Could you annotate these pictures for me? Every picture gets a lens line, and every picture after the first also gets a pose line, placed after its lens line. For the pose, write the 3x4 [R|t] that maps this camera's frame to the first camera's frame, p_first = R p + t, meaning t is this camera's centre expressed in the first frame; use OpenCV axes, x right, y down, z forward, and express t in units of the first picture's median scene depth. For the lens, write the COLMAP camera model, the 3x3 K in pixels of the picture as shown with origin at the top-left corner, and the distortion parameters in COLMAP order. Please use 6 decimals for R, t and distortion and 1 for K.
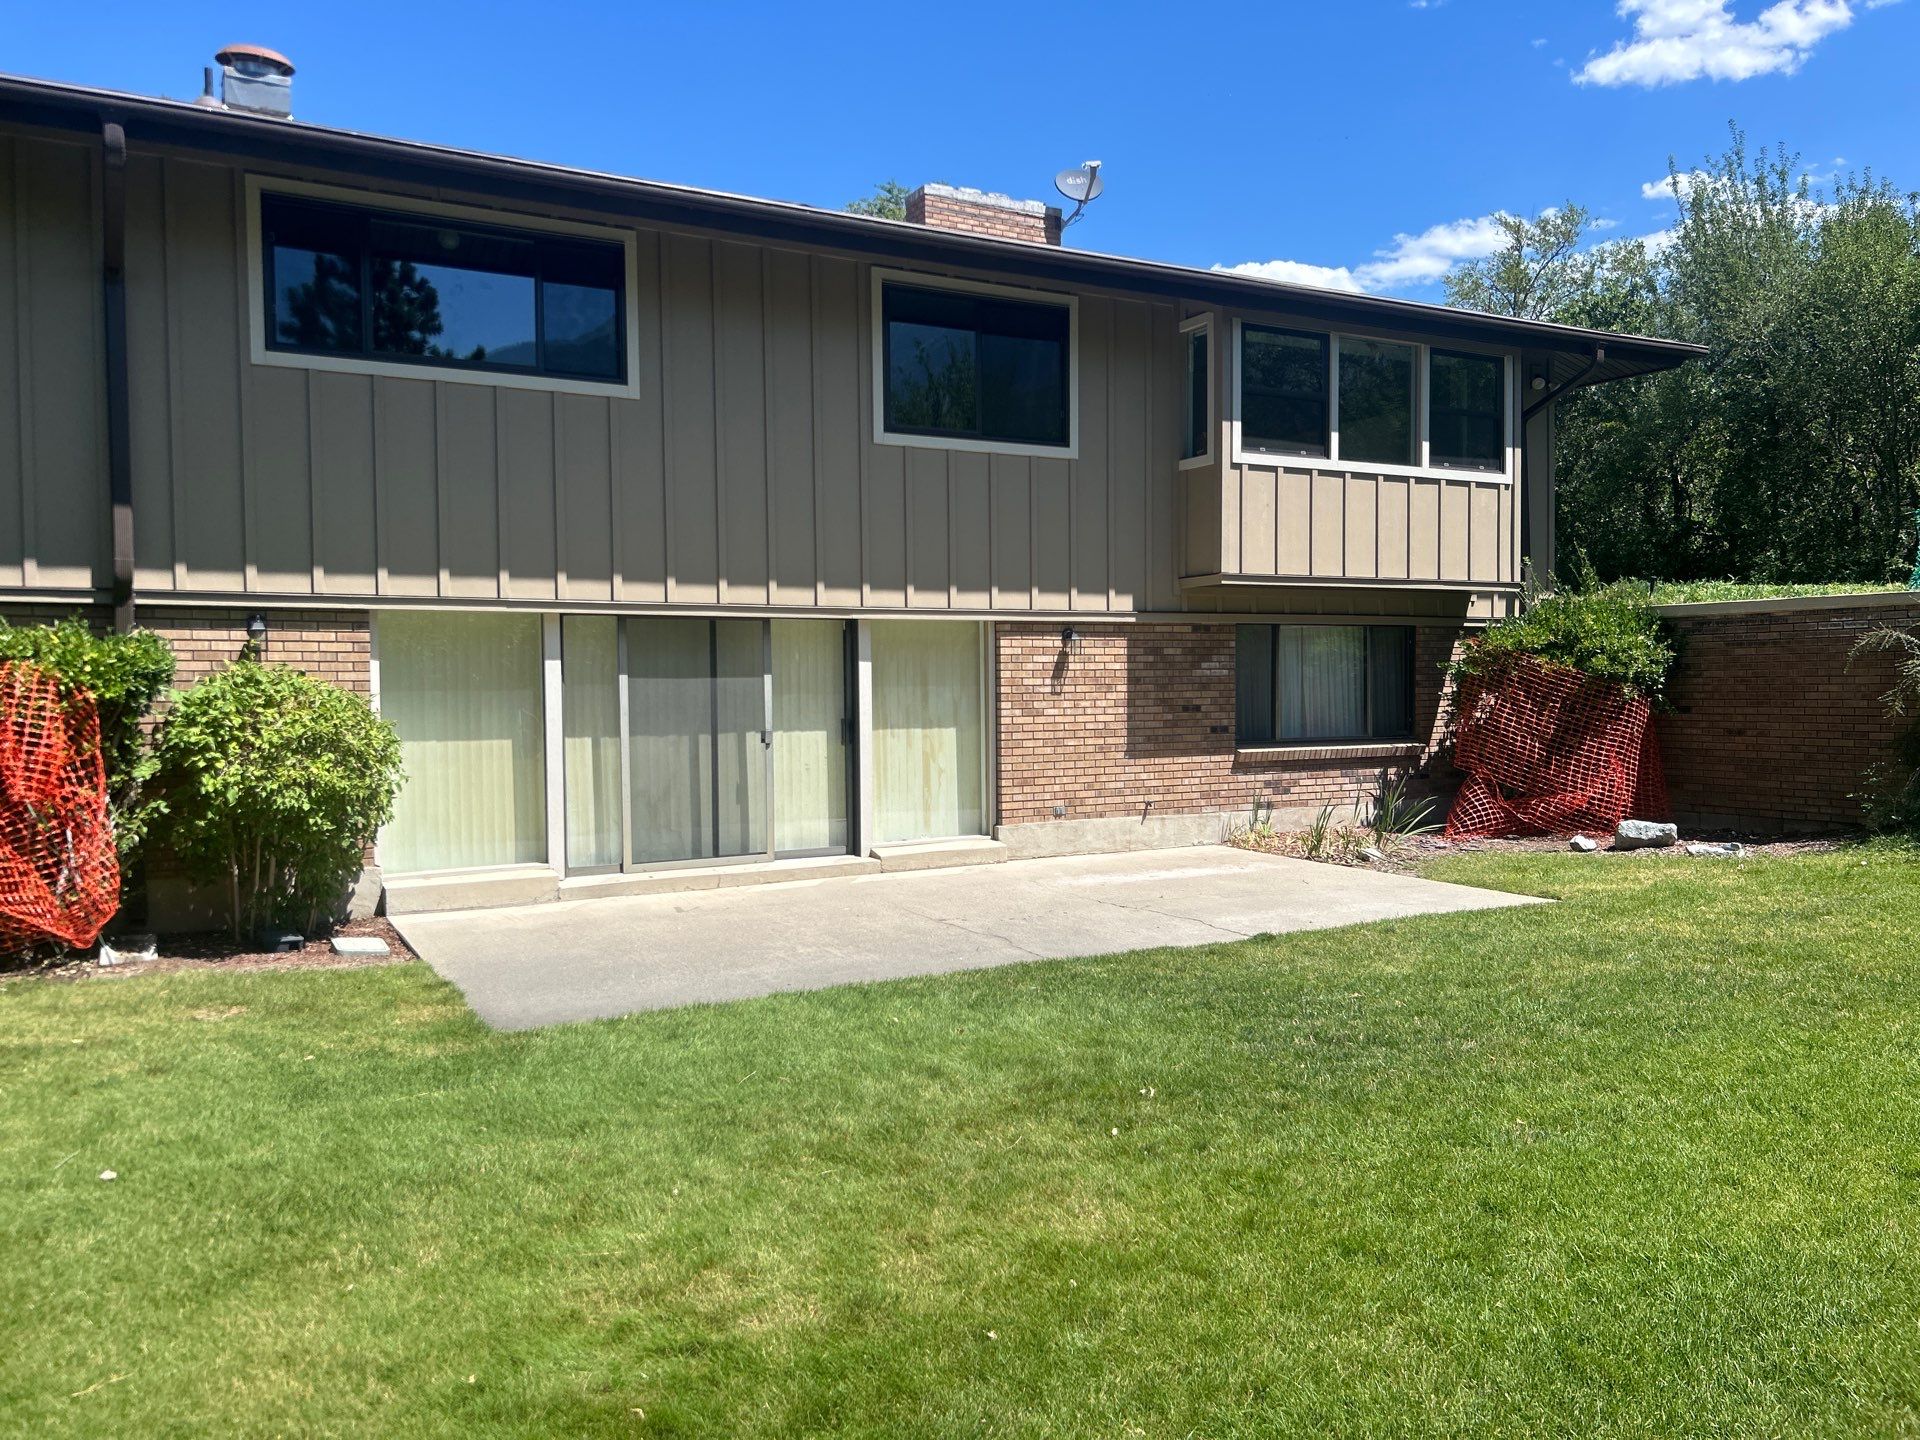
lens RADIAL K [[1418.6, 0, 960.1], [0, 1418.6, 738.1], [0, 0, 1]] dist [0.103077, -0.144609]
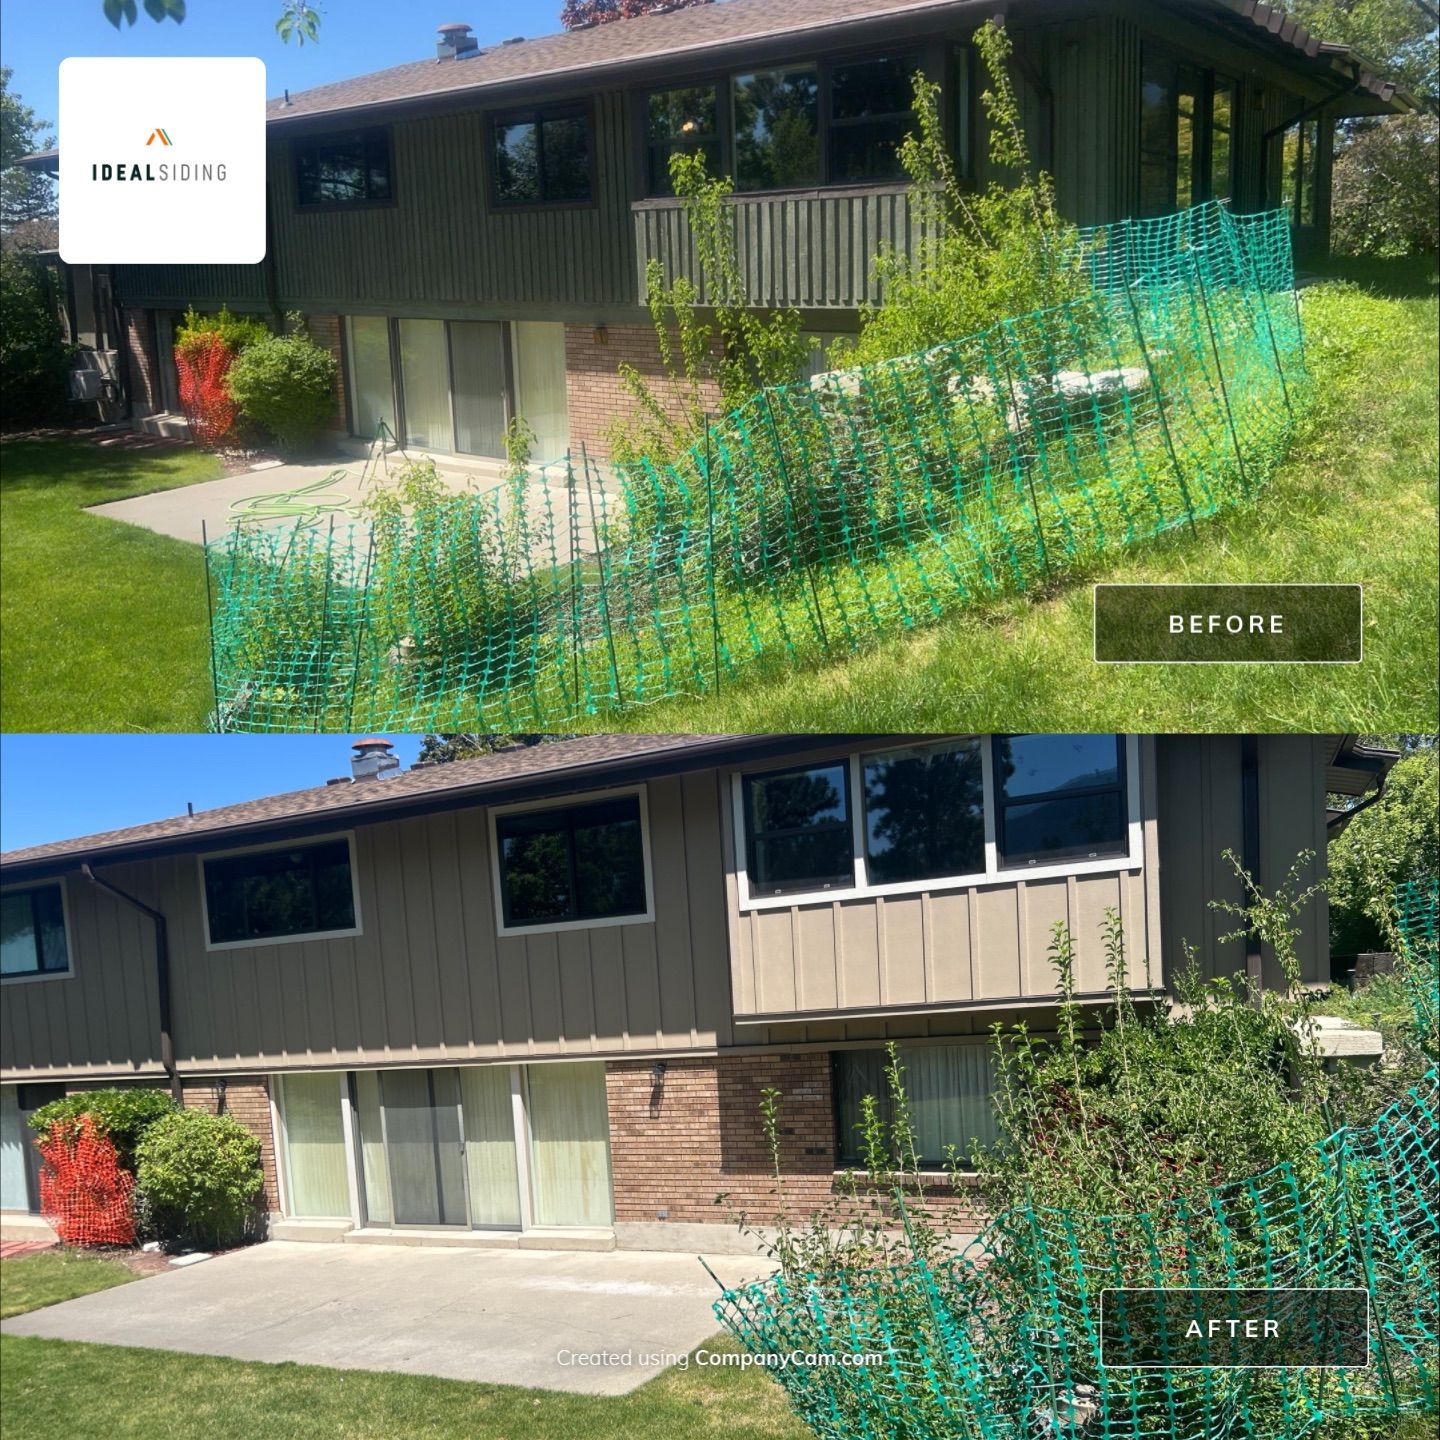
lens RADIAL K [[1074.0, 0, 716.9], [0, 1074.0, 1092.8], [0, 0, 1]] dist [0.066671, -0.082022]
pose [[0.601775, 0.031810, -0.798032, 0.826520], [0.024158, 0.998024, 0.057998, -0.104106], [0.798301, -0.054180, 0.599817, 0.496235]]
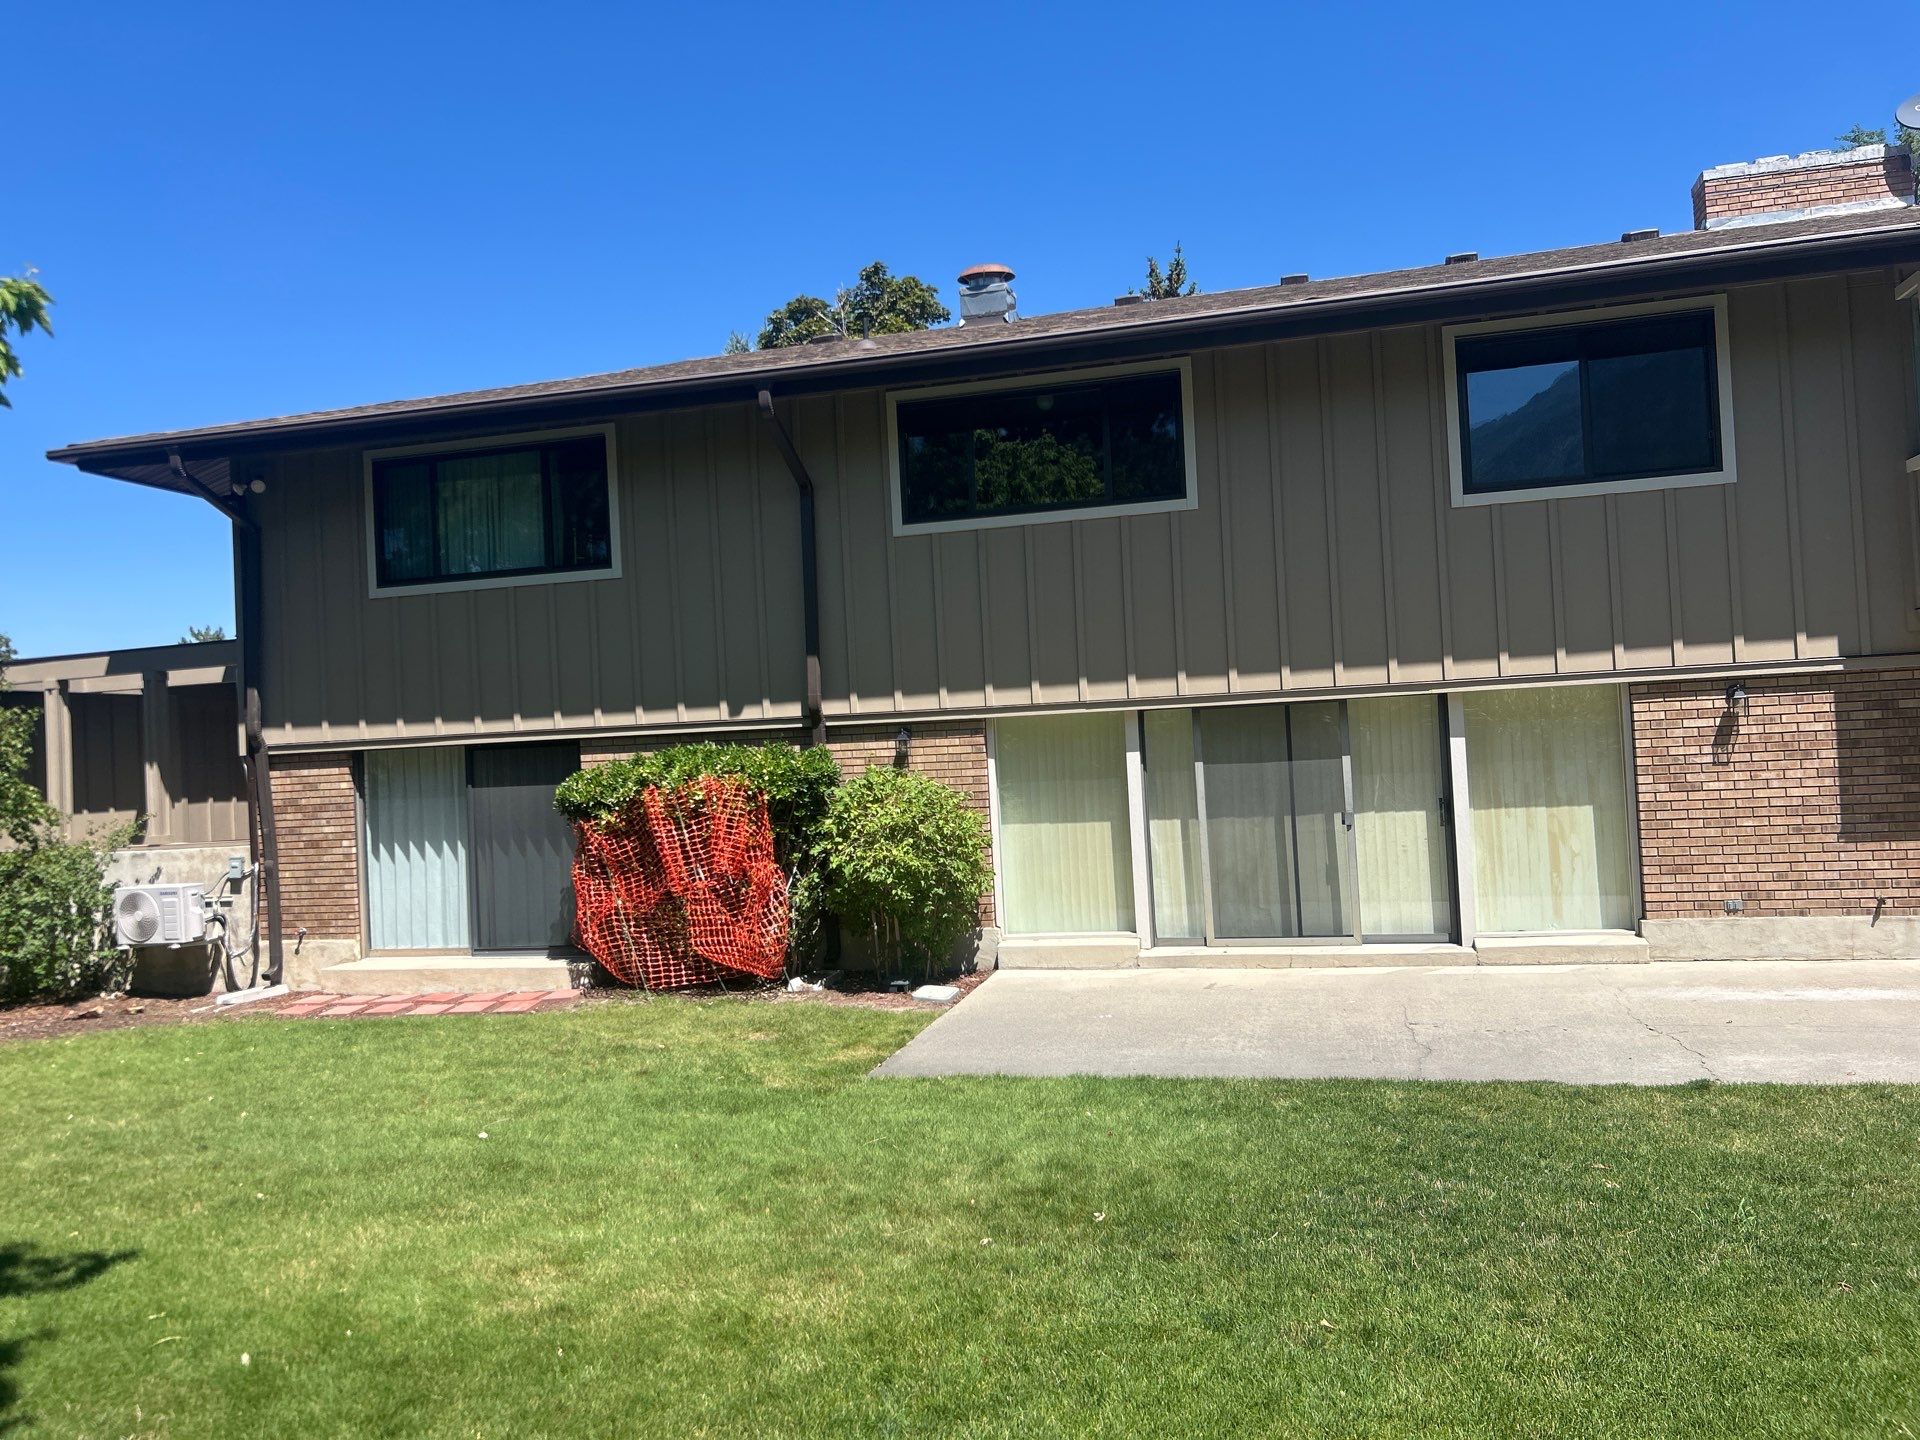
lens RADIAL K [[1430.6, 0, 957.1], [0, 1430.6, 729.1], [0, 0, 1]] dist [0.055965, -0.063481]
pose [[0.733518, -0.038895, -0.678556, 0.315692], [0.015646, 0.999063, -0.040353, -0.024472], [0.679490, 0.018983, 0.733439, 0.070532]]
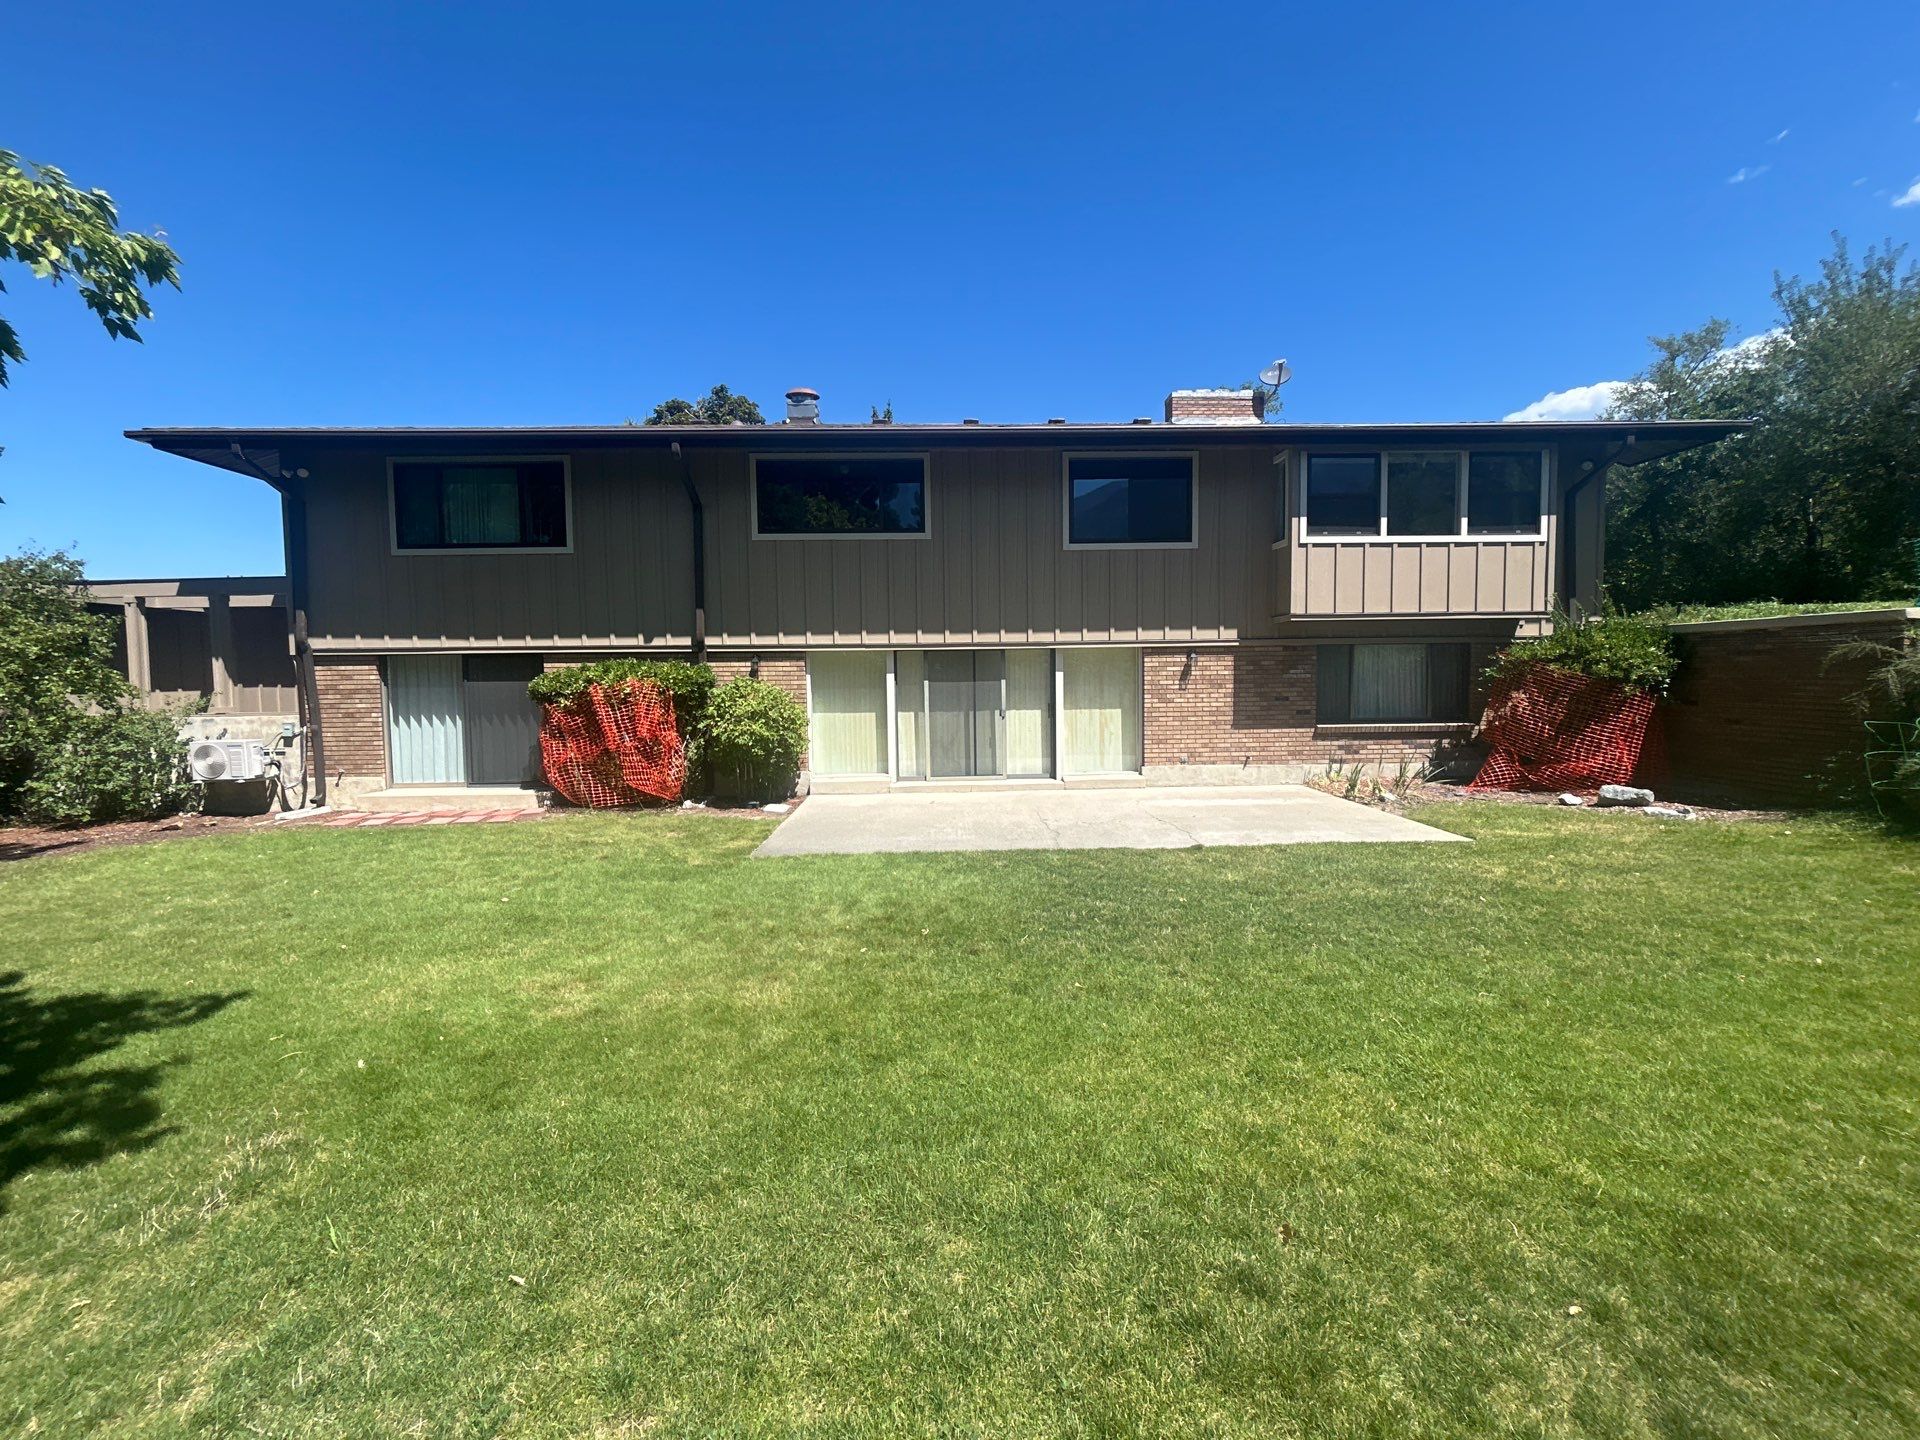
lens RADIAL K [[764.5, 0, 960.0], [0, 764.5, 720.0], [0, 0, 1]] dist [0.001431, -0.000039]
pose [[0.891100, 0.023414, -0.453202, 0.243530], [-0.012606, 0.999560, 0.026854, -0.016242], [0.453631, -0.018216, 0.891003, 0.075163]]
